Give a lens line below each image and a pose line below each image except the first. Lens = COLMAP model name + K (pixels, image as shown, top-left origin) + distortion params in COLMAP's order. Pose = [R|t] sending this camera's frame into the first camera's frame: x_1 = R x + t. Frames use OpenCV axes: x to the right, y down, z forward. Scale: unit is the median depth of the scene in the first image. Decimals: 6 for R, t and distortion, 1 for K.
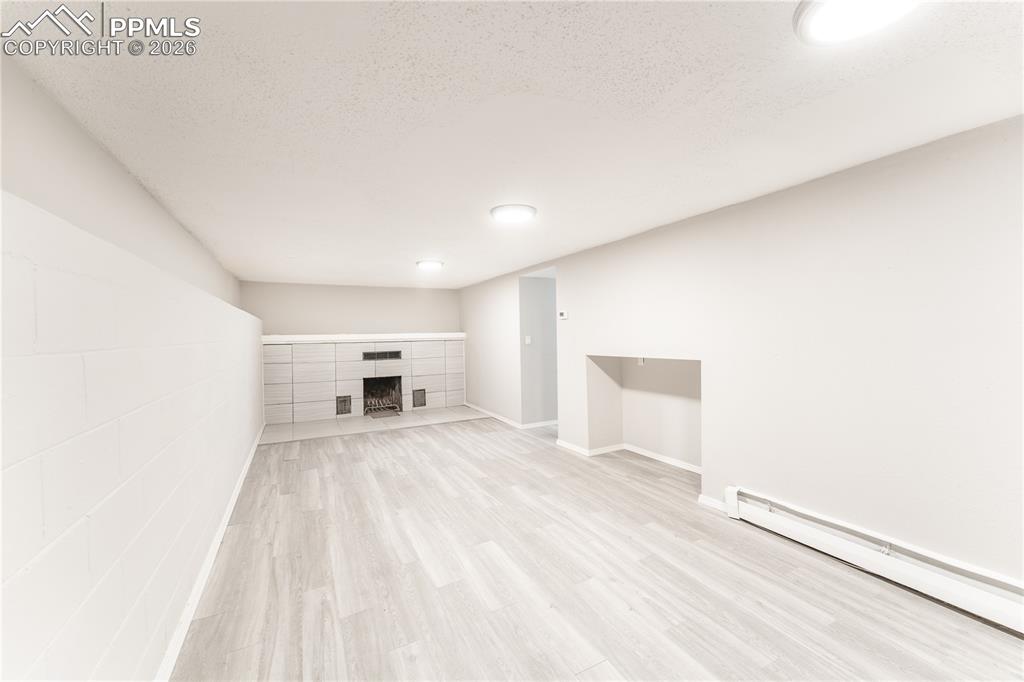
lens RADIAL K [[410.1, 0, 508.3], [0, 410.1, 333.0], [0, 0, 1]] dist [0.000112, 0.000318]
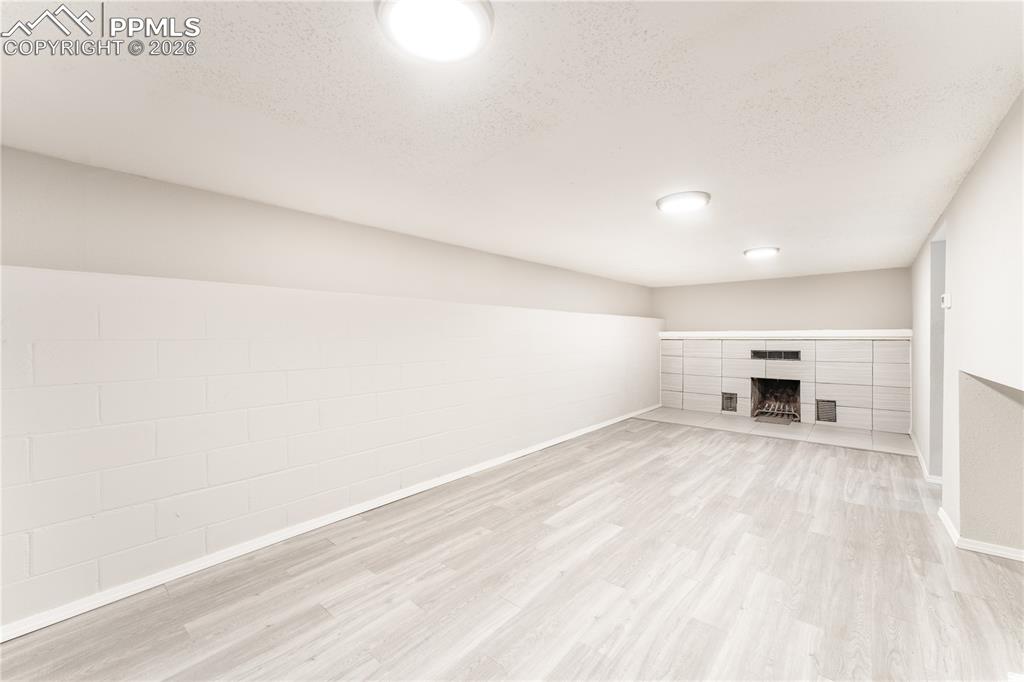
lens RADIAL K [[410.1, 0, 505.9], [0, 410.1, 342.1], [0, 0, 1]] dist [0.000112, 0.000318]
pose [[0.354567, 0.030368, -0.934537, 0.549016], [0.000760, 0.999463, 0.032766, -0.004865], [0.935030, -0.012328, 0.354353, 0.229530]]
